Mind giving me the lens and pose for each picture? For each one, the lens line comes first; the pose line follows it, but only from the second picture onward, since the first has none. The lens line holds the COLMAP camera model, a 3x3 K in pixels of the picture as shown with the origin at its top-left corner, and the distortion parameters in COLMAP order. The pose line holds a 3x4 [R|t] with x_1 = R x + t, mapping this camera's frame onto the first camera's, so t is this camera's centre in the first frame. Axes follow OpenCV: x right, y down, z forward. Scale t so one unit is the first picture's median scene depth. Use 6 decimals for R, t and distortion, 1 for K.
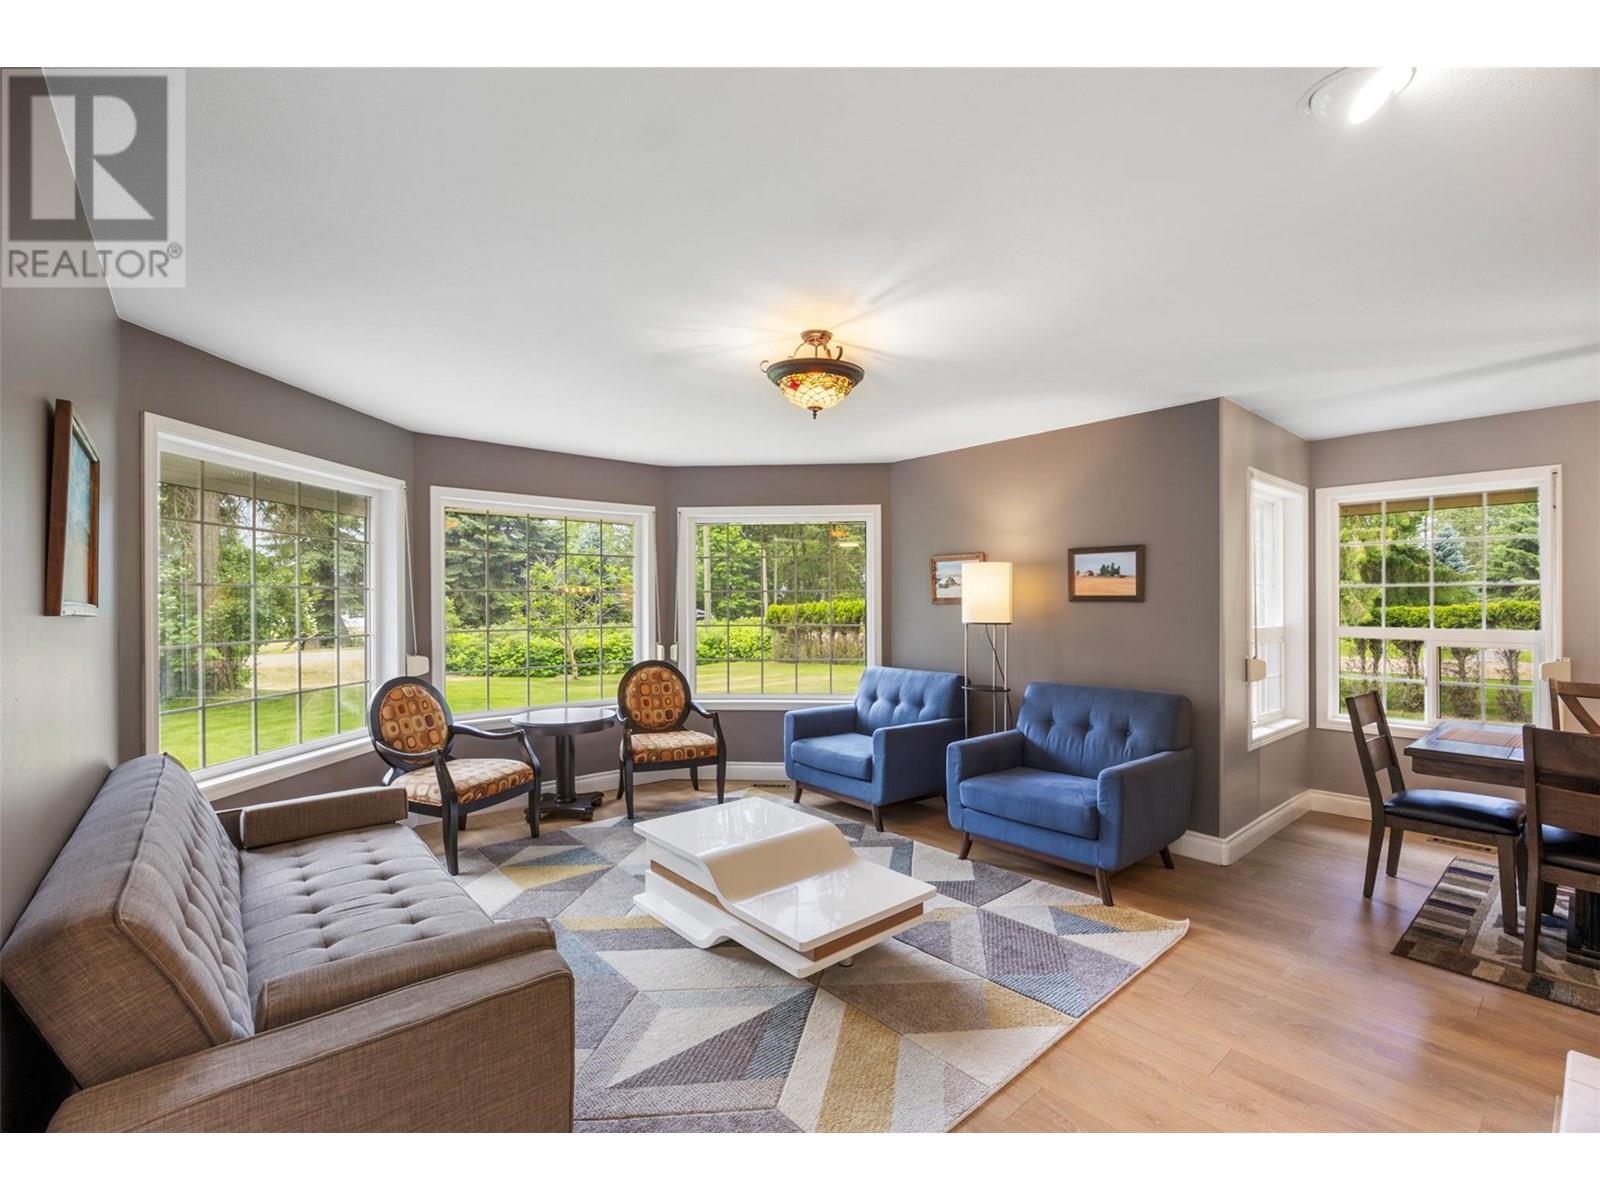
lens RADIAL K [[697.7, 0, 800.2], [0, 697.7, 602.1], [0, 0, 1]] dist [-0.013263, 0.000604]
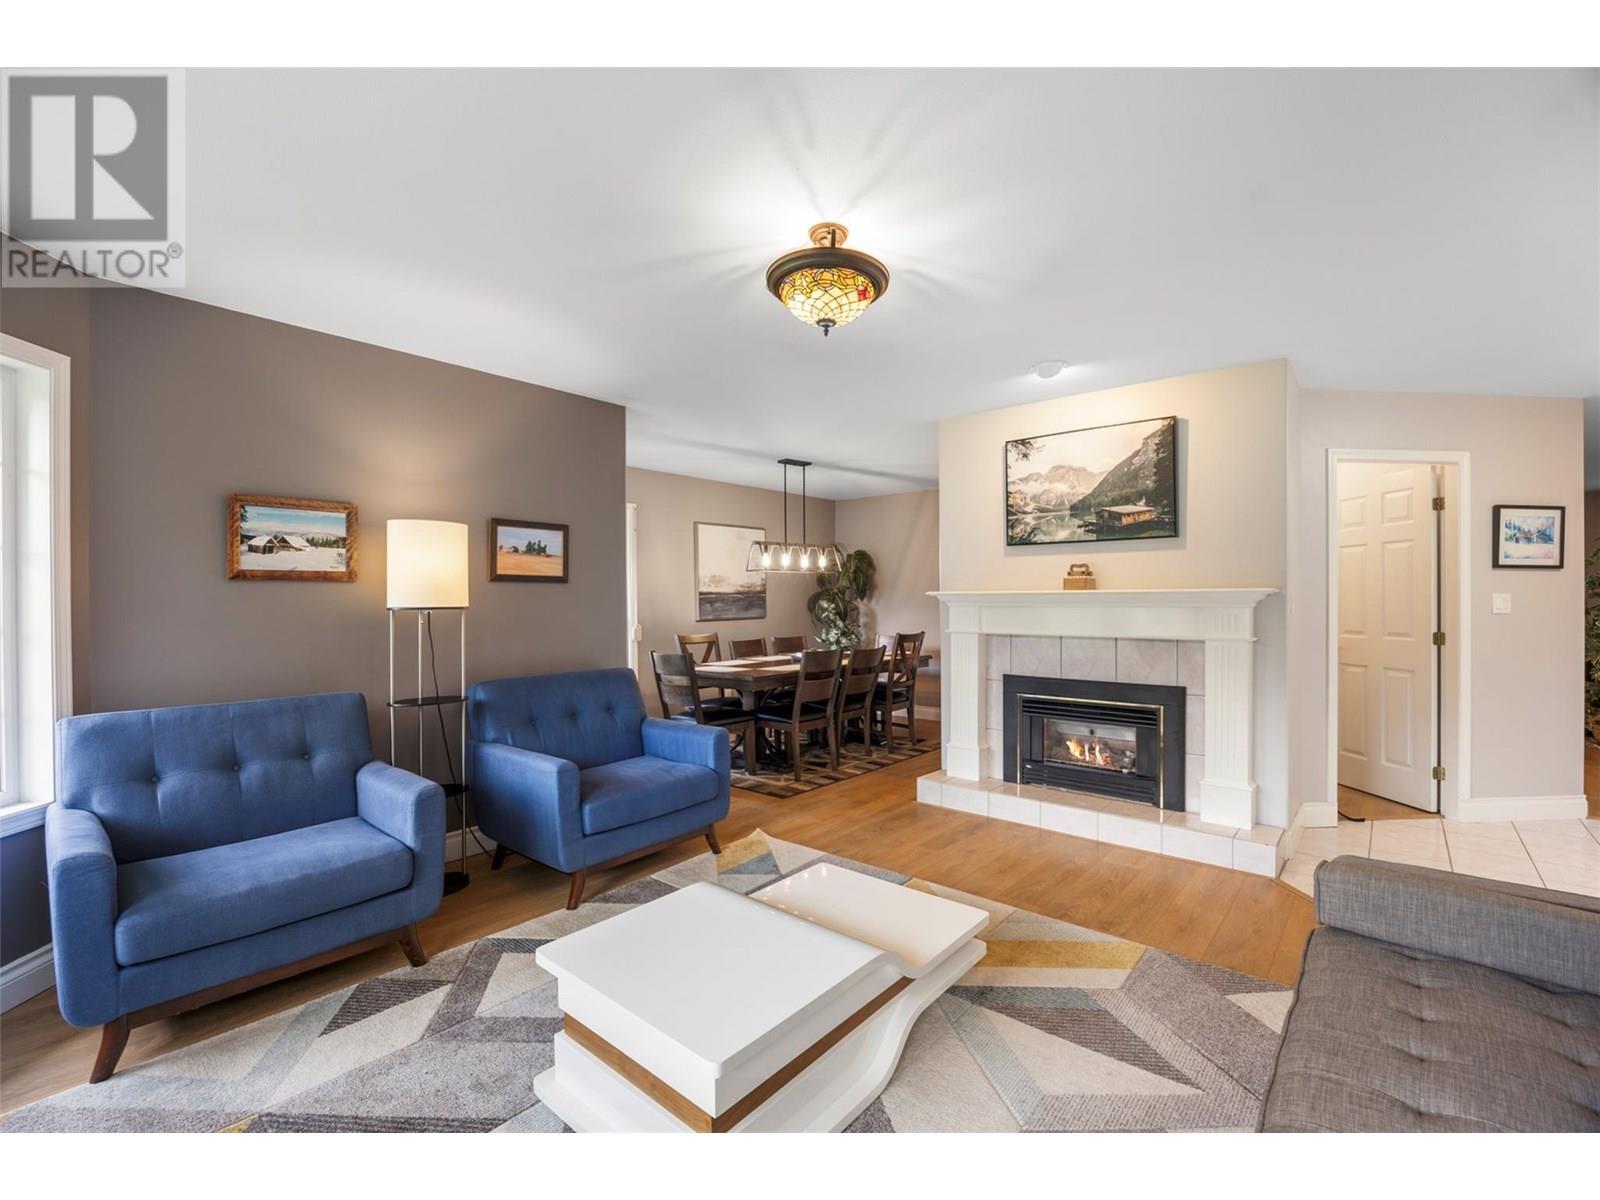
lens RADIAL K [[697.7, 0, 800.2], [0, 697.7, 602.1], [0, 0, 1]] dist [-0.013263, 0.000604]
pose [[-0.147451, 0.001218, 0.989069, -0.559773], [0.003891, 0.999992, -0.000651, 0.029979], [-0.989062, 0.003753, -0.147454, 0.850430]]
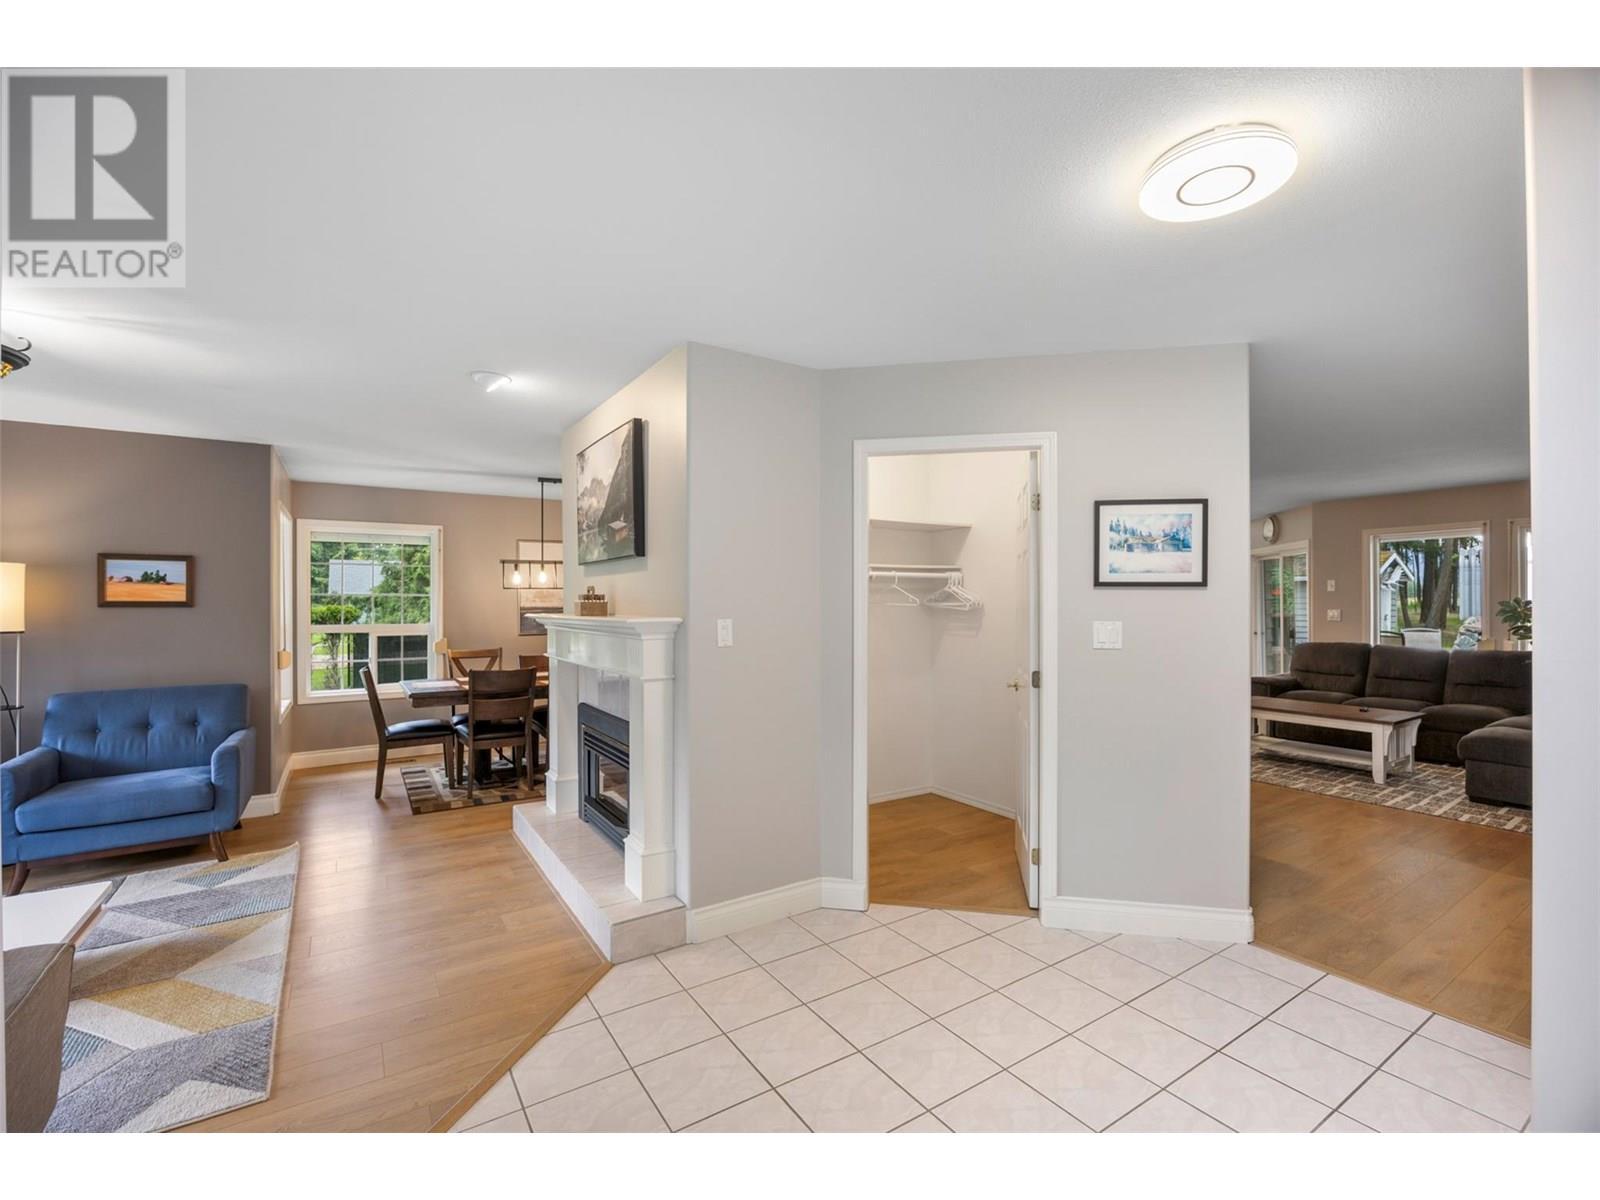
lens RADIAL K [[704.0, 0, 799.0], [0, 704.0, 603.9], [0, 0, 1]] dist [-0.013592, 0.001205]
pose [[0.134308, 0.001201, 0.990939, -0.504254], [0.004519, 0.999988, -0.001824, 0.001111], [-0.990929, 0.004723, 0.134301, -0.117970]]
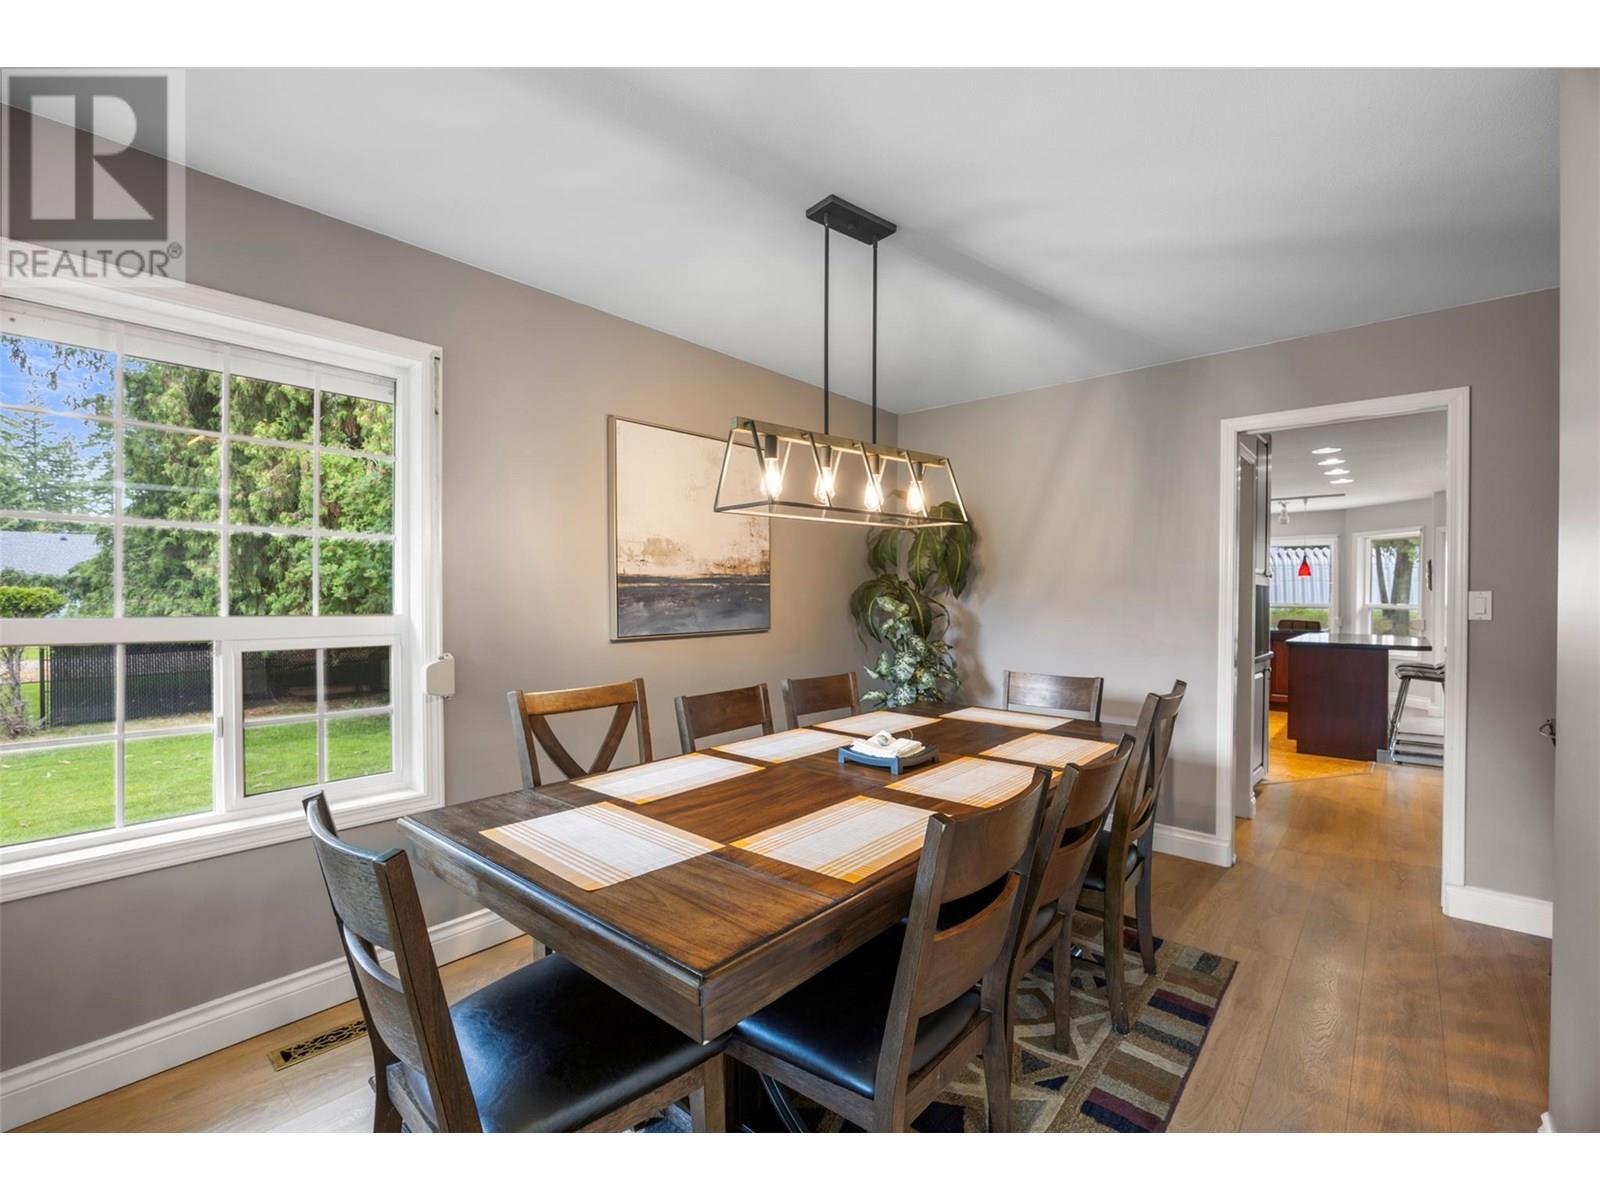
lens RADIAL K [[697.7, 0, 800.2], [0, 697.7, 602.1], [0, 0, 1]] dist [-0.013263, 0.000604]
pose [[-0.142792, -0.004113, 0.989744, 0.418911], [-0.004282, 0.999985, 0.003538, 0.028973], [-0.989743, -0.003733, -0.142808, 0.753962]]
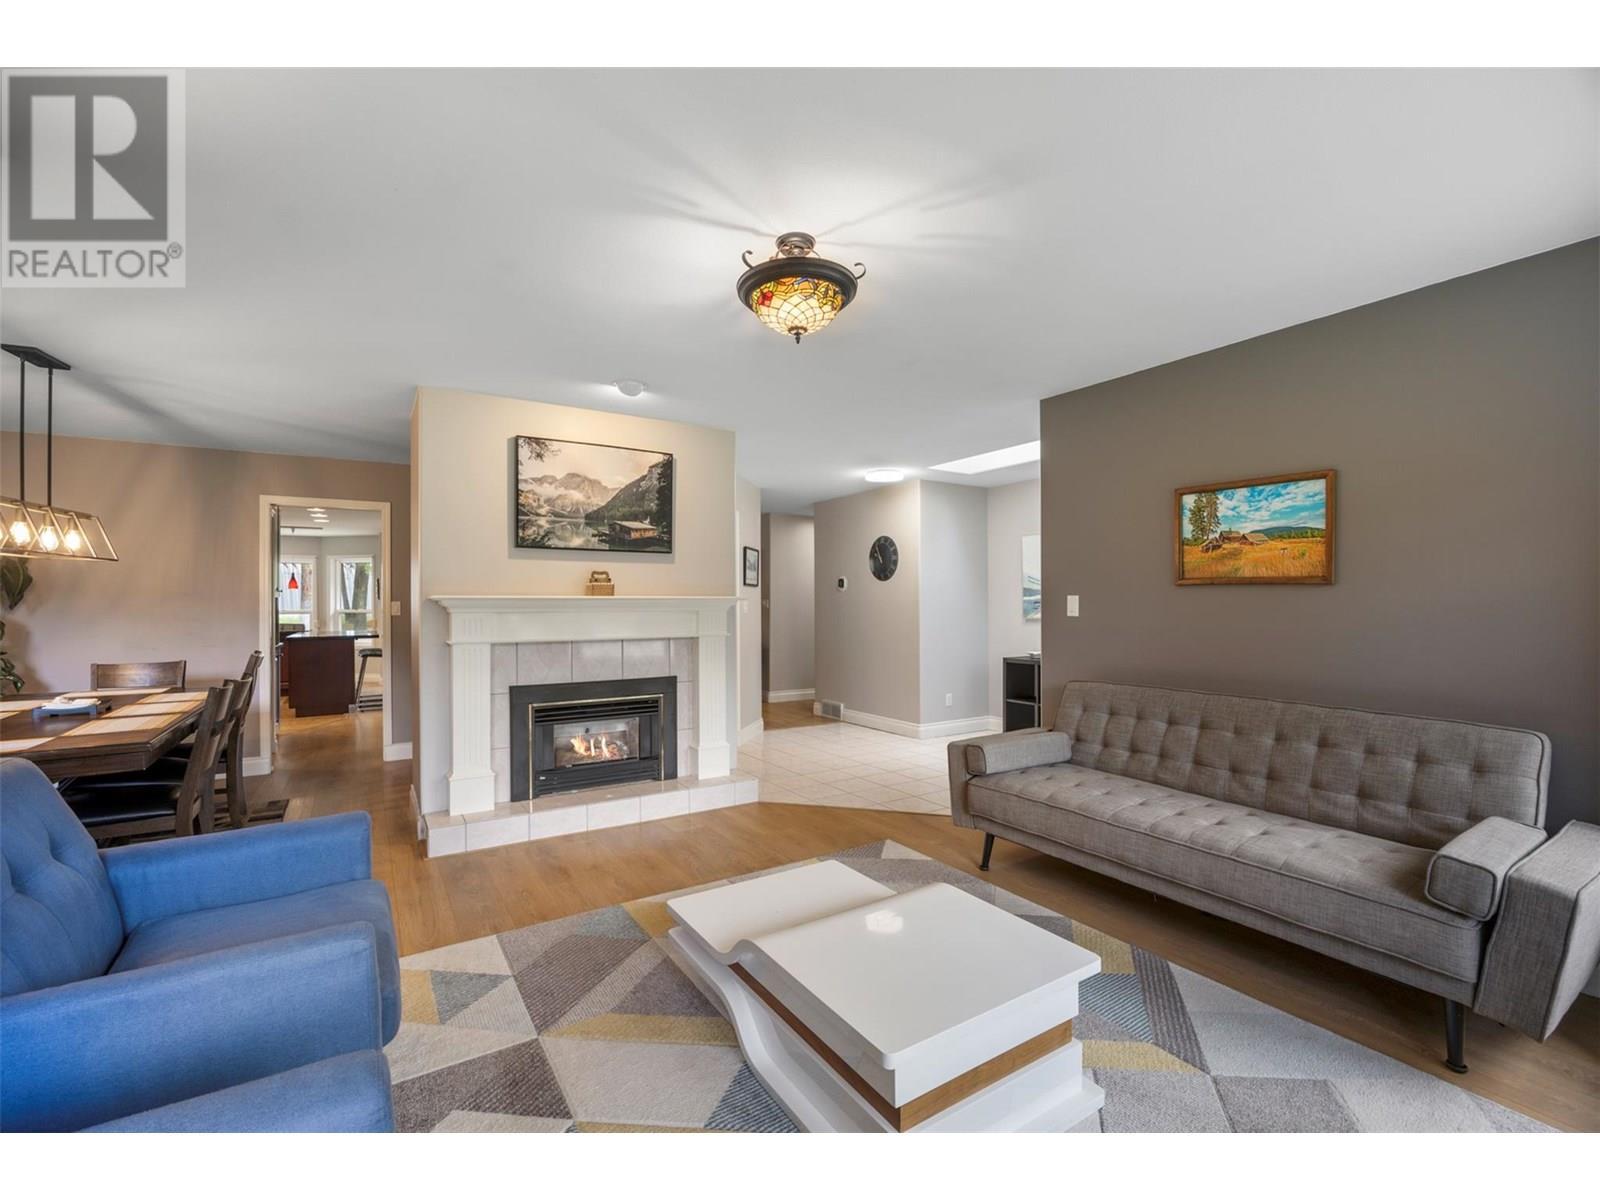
lens RADIAL K [[704.0, 0, 799.0], [0, 704.0, 603.9], [0, 0, 1]] dist [-0.013592, 0.001205]
pose [[-0.988591, 0.008403, 0.150393, -0.073609], [0.008491, 0.999964, -0.000056, 0.028327], [-0.150388, 0.001222, -0.988626, 1.333298]]
